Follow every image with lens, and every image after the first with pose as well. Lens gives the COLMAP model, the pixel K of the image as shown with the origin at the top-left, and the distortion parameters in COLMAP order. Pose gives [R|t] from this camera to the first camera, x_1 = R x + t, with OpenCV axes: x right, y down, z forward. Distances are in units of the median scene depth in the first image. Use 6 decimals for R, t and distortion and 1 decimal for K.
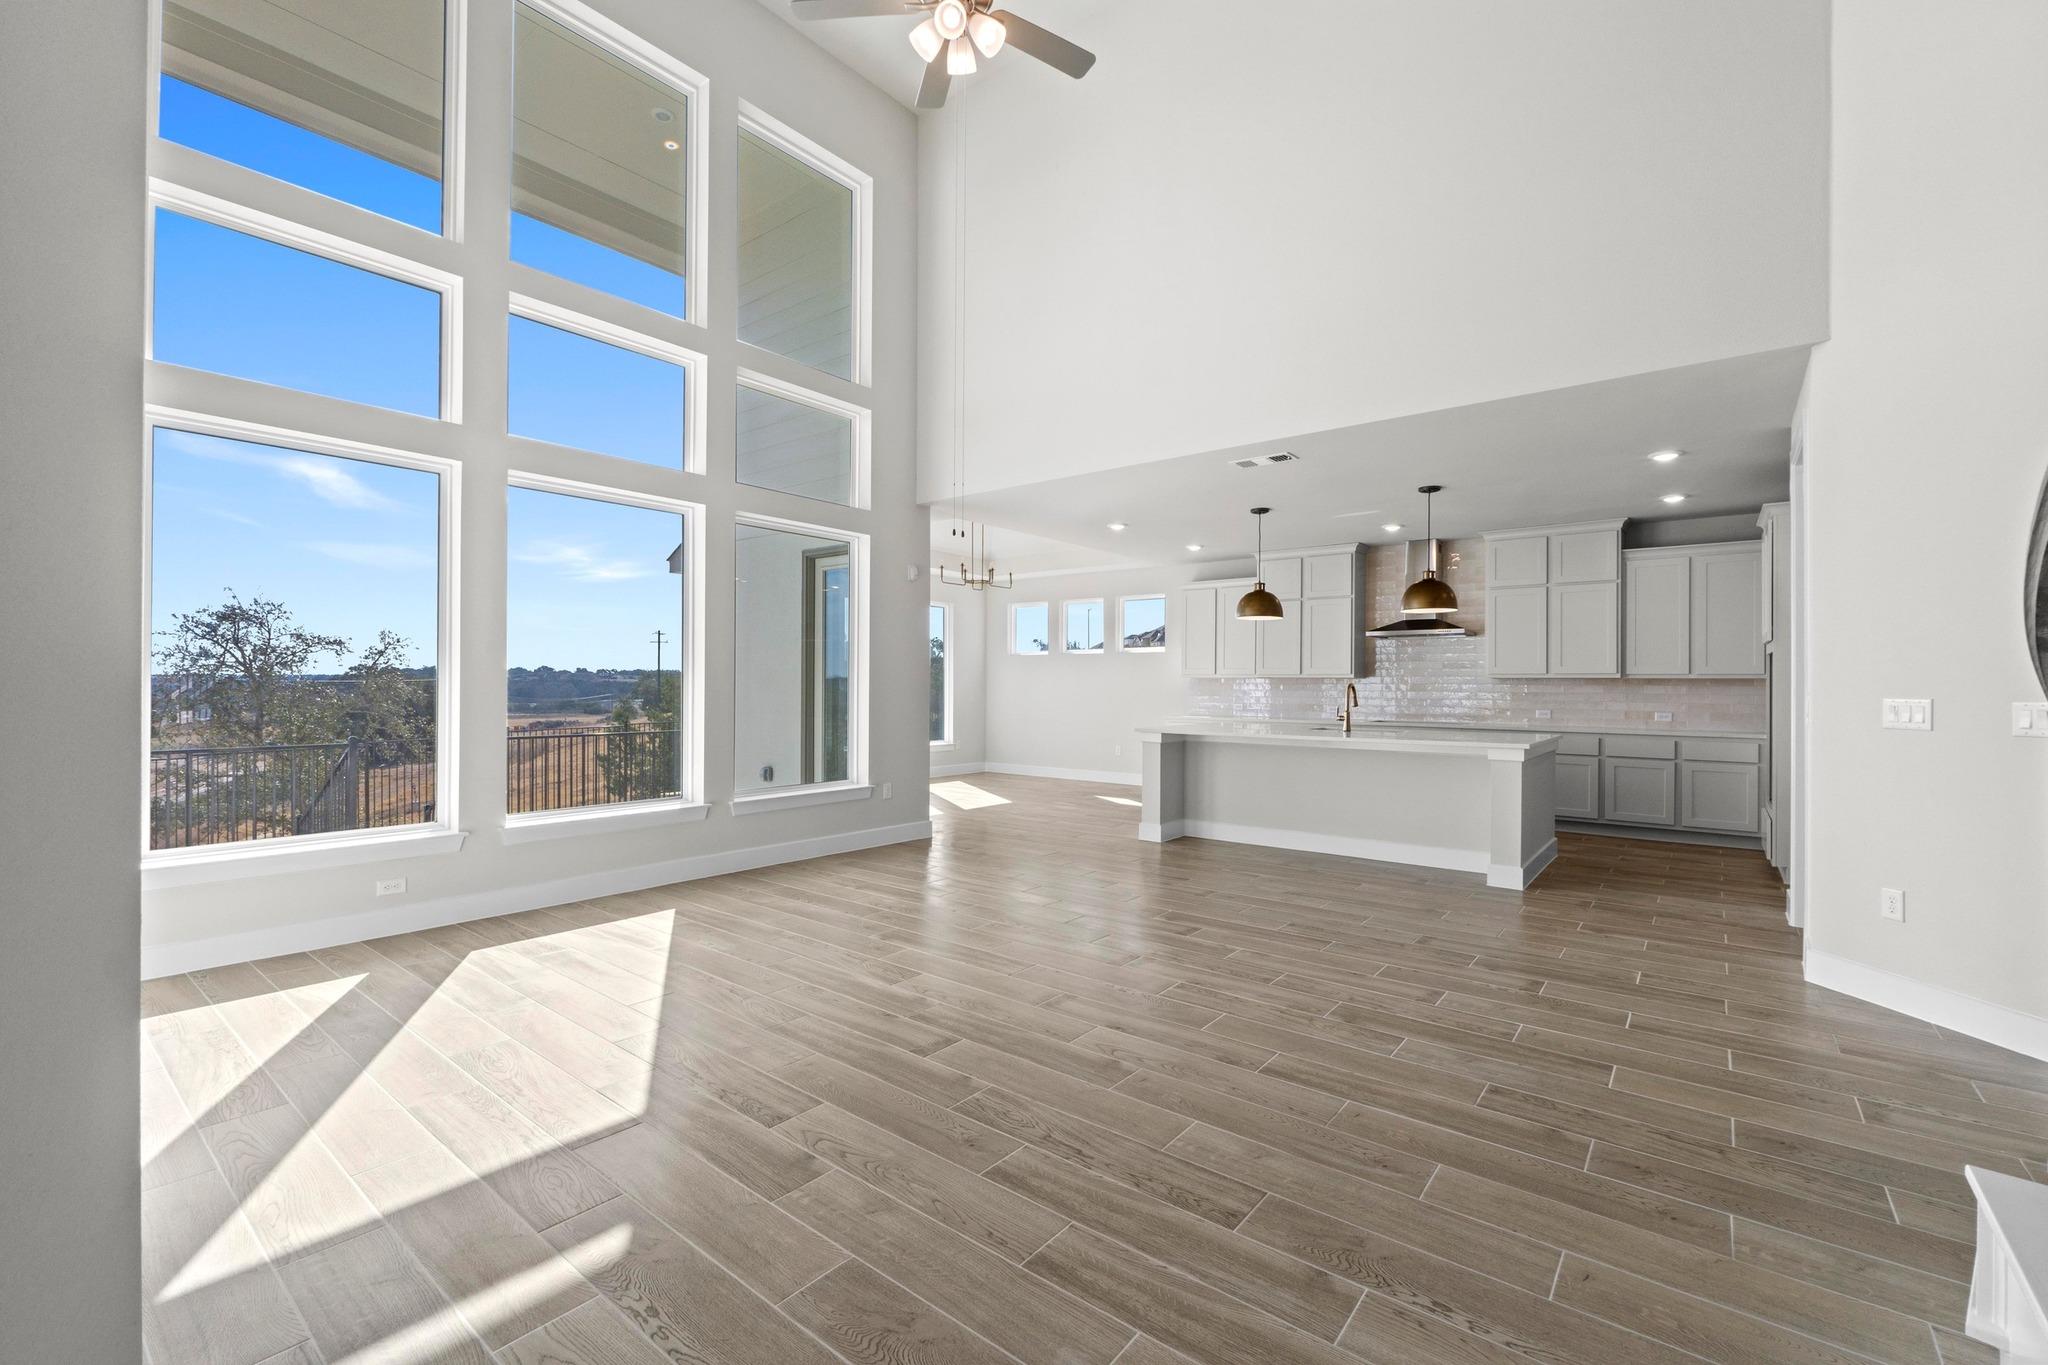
lens RADIAL K [[867.4, 0, 1024.0], [0, 867.4, 682.5], [0, 0, 1]] dist [-0.001176, 0.000008]
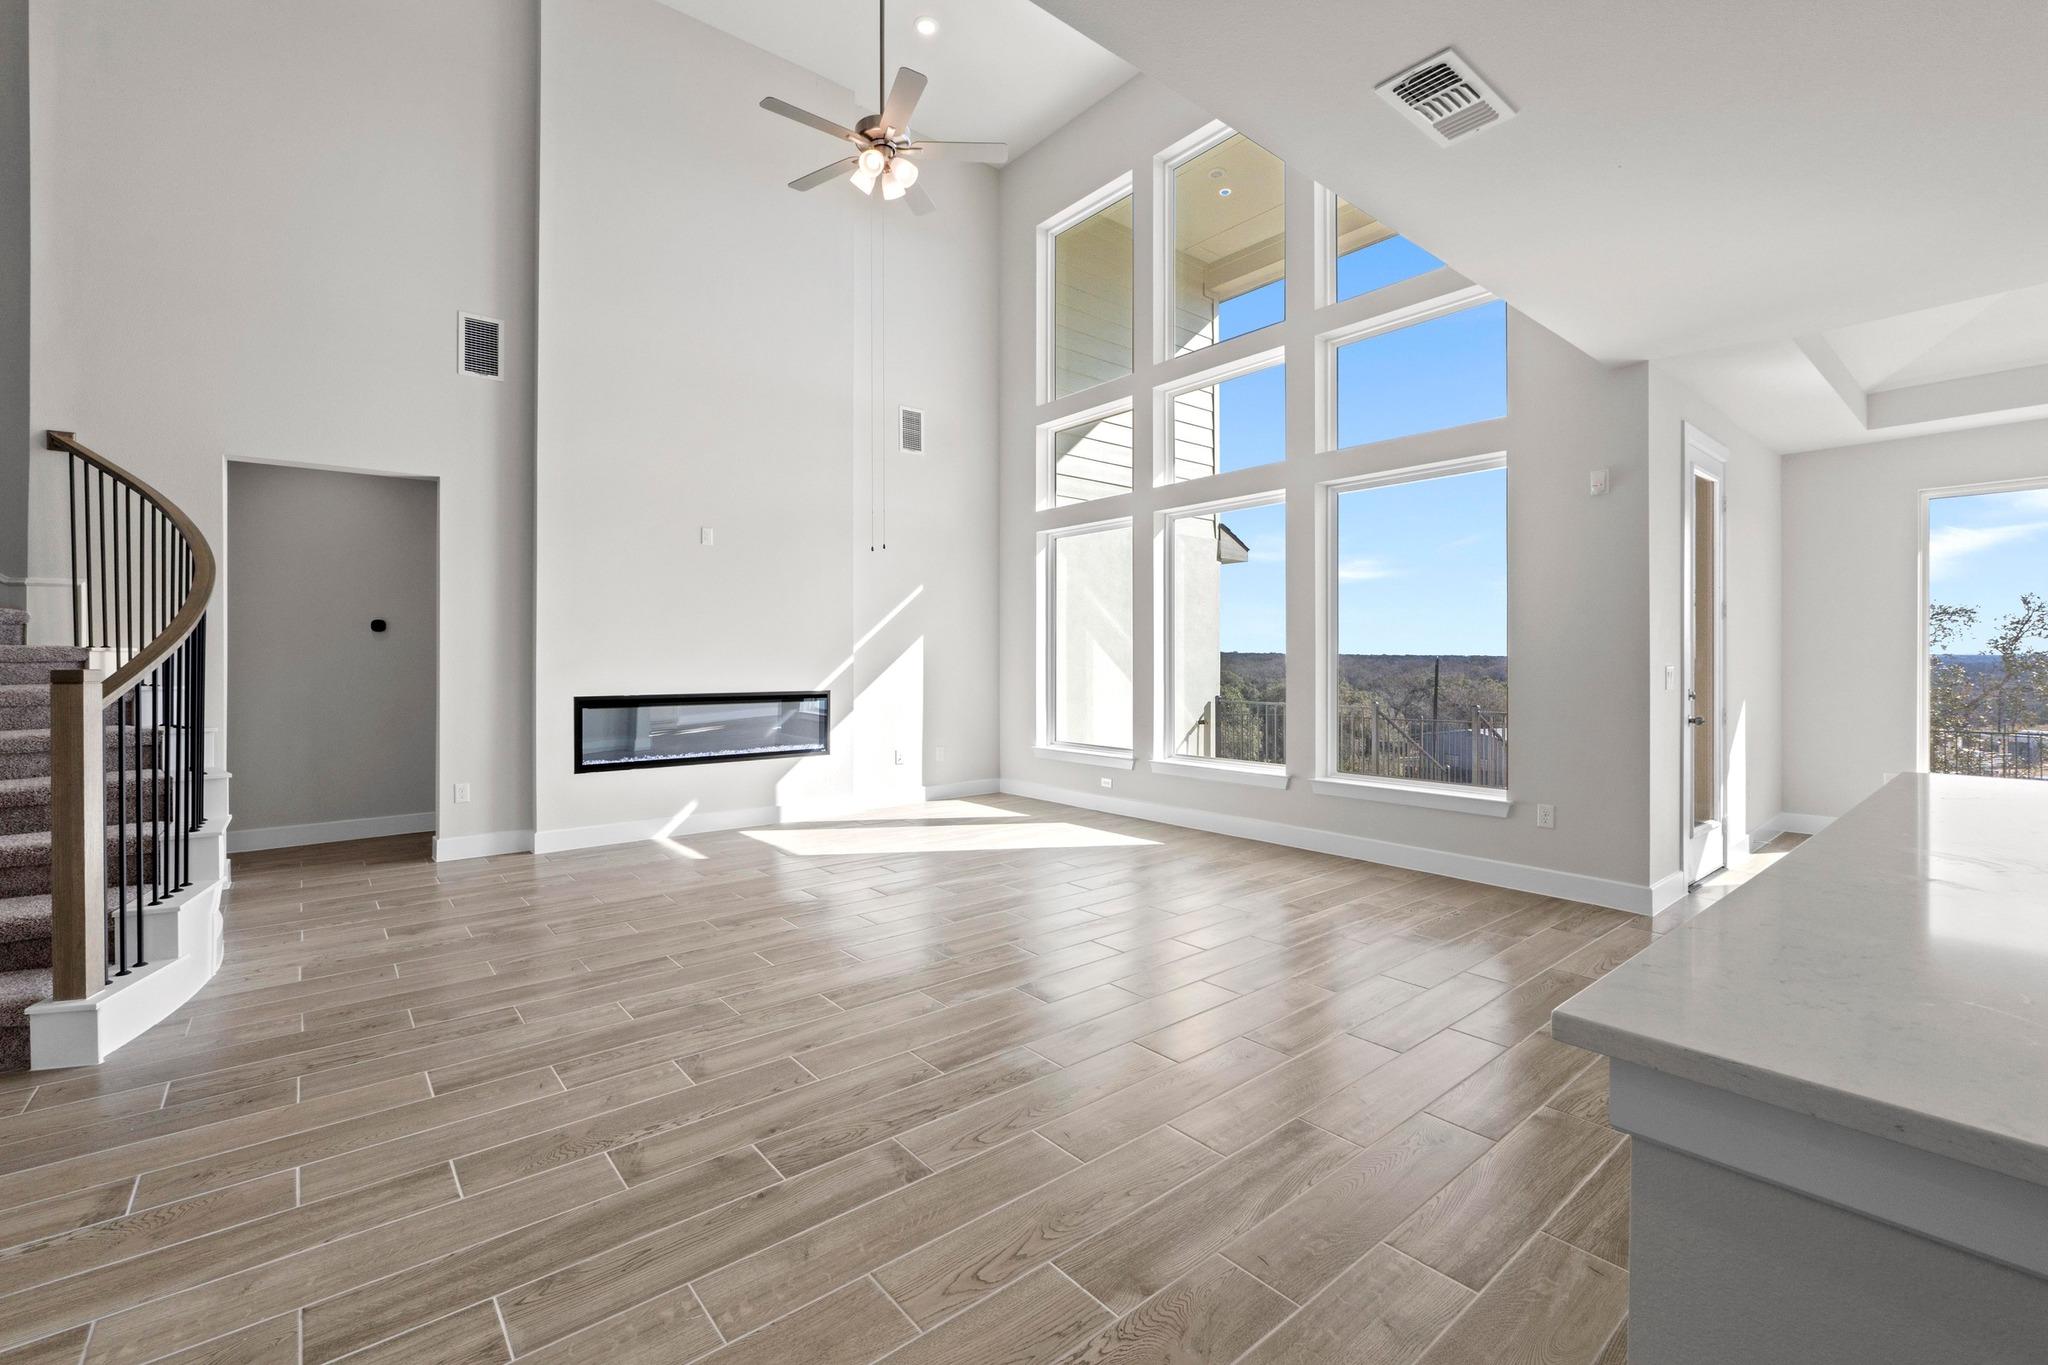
lens RADIAL K [[868.2, 0, 1016.6], [0, 868.2, 665.0], [0, 0, 1]] dist [-0.001976, -0.000166]
pose [[-0.207631, -0.002858, -0.978203, 1.040054], [0.004085, 0.999984, -0.003789, 0.013459], [0.978199, -0.004783, -0.207616, 1.293170]]
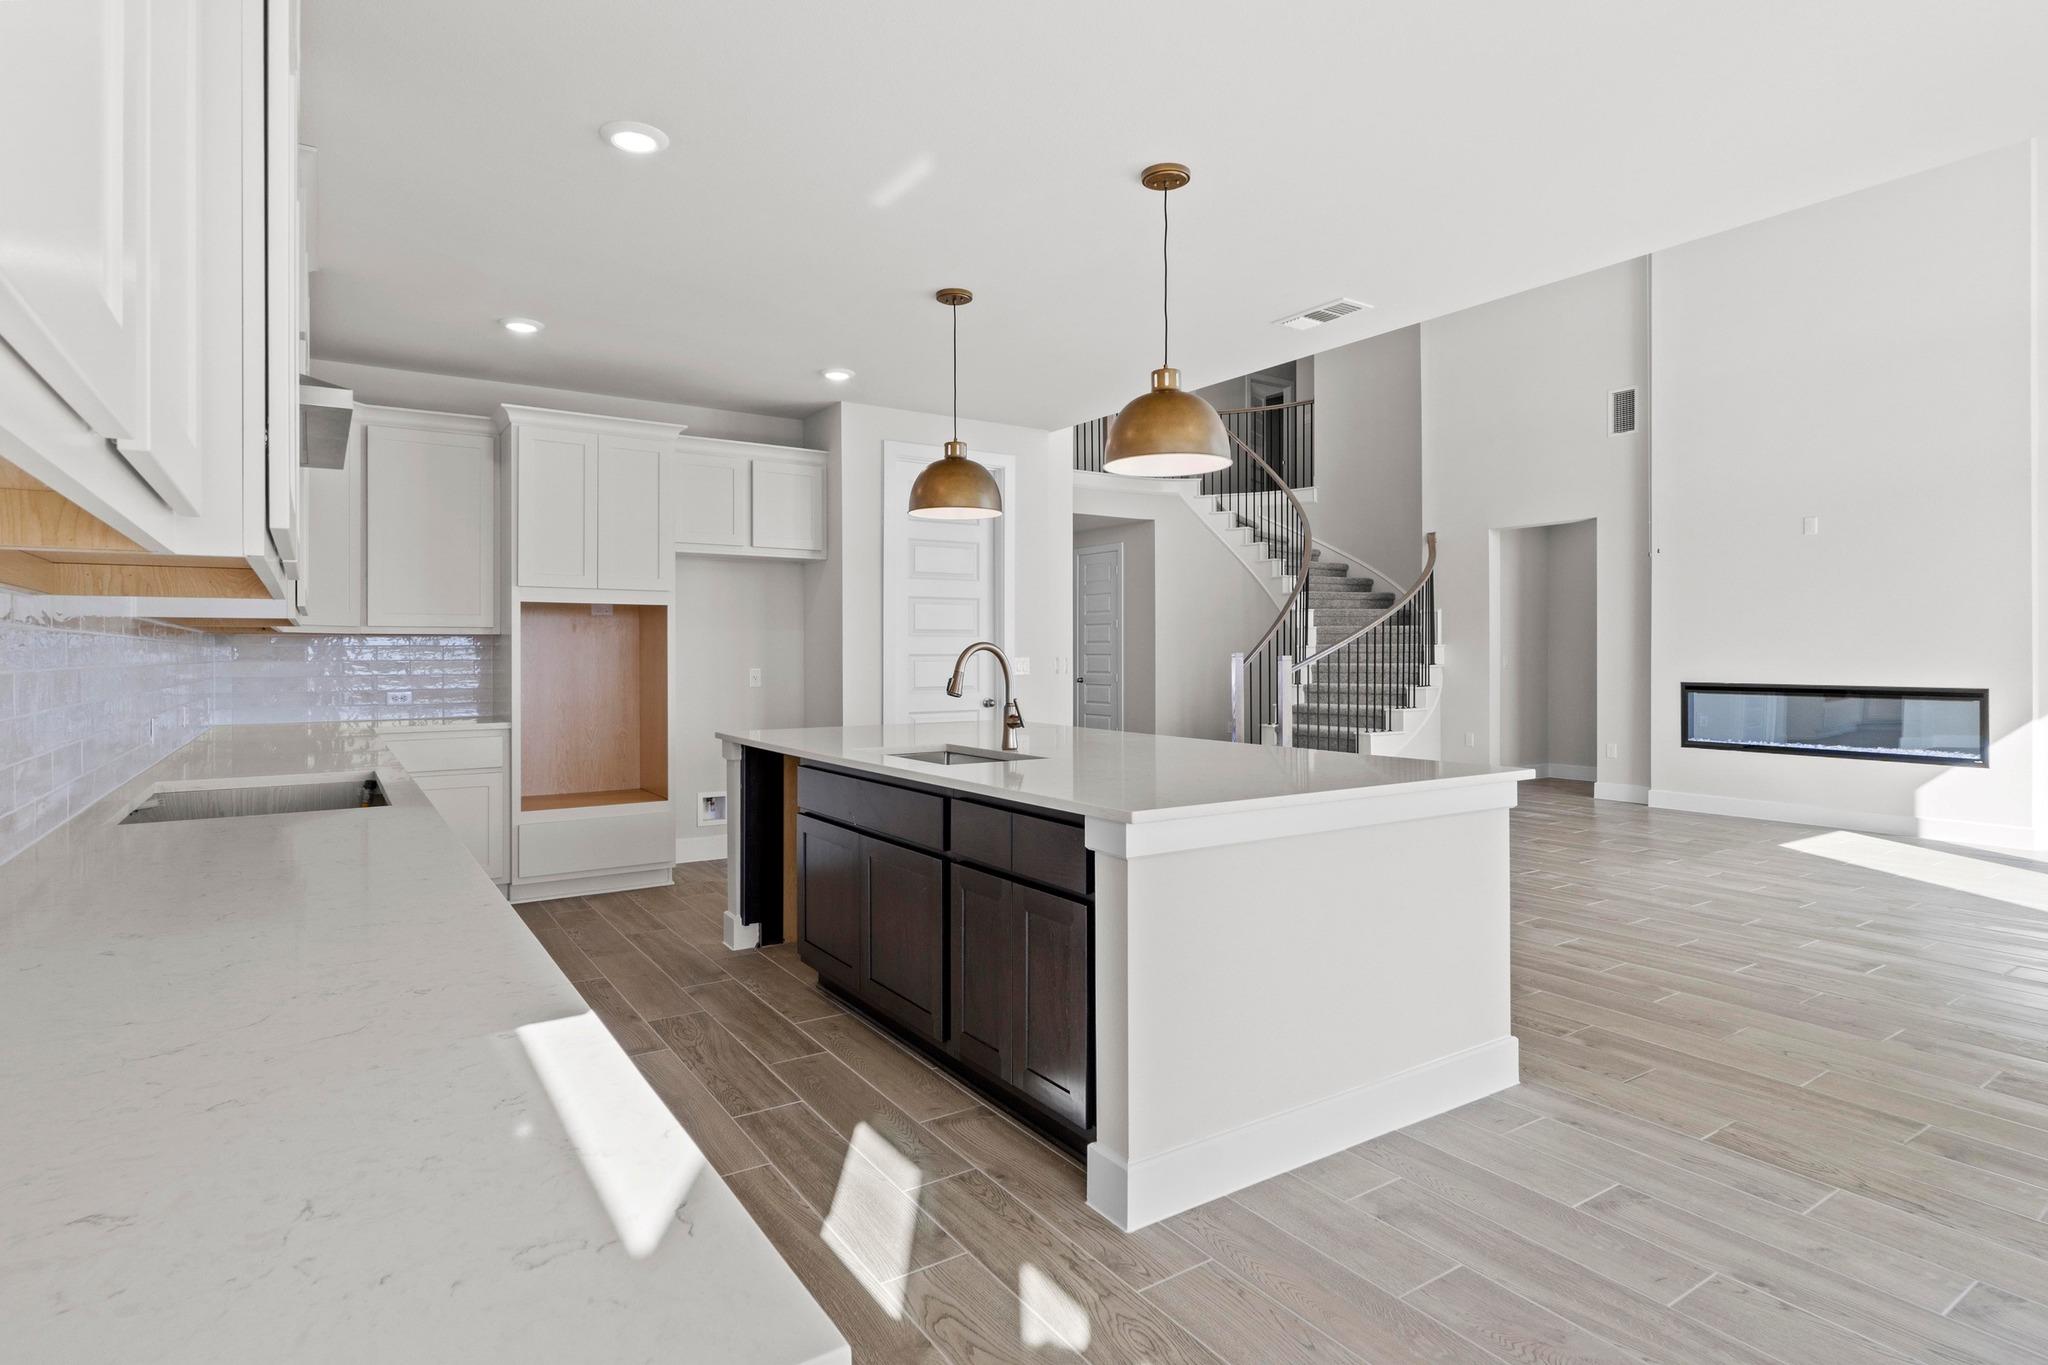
lens RADIAL K [[1062.5, 0, 1012.6], [0, 1062.5, 658.6], [0, 0, 1]] dist [-0.017146, 0.000665]
pose [[-0.949701, -0.008957, 0.313029, 0.359914], [-0.008437, 0.999960, 0.003018, 0.016089], [-0.313043, 0.000225, -0.949739, 2.701410]]
